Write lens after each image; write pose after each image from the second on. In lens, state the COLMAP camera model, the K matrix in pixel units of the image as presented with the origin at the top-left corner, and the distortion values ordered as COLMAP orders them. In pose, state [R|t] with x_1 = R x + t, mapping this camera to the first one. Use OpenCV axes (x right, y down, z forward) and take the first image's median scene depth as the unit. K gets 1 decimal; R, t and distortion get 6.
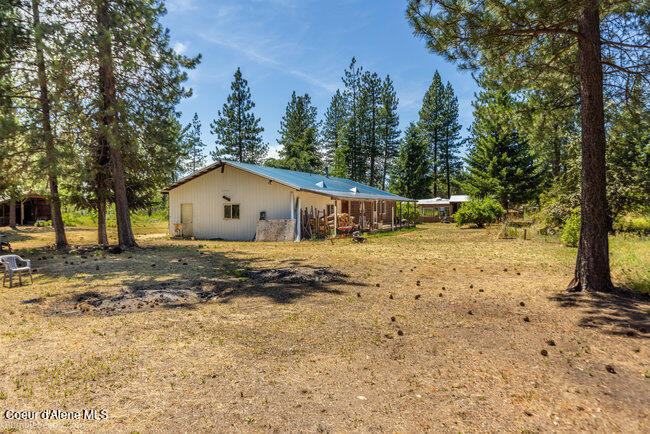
lens RADIAL K [[546.3, 0, 325.0], [0, 546.3, 217.0], [0, 0, 1]] dist [-0.001649, 0.000086]
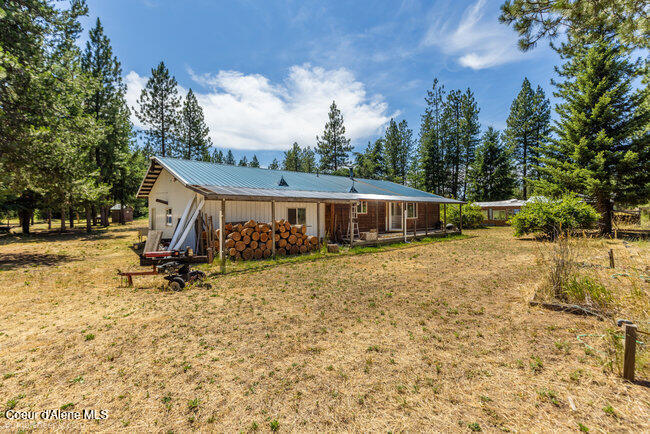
lens RADIAL K [[302.7, 0, 324.7], [0, 302.7, 213.0], [0, 0, 1]] dist [0.007712, 0.000279]
pose [[0.897447, -0.002762, -0.441114, 0.133675], [-0.000419, 0.999975, -0.007113, -0.007444], [0.441123, 0.006569, 0.897423, 0.361074]]
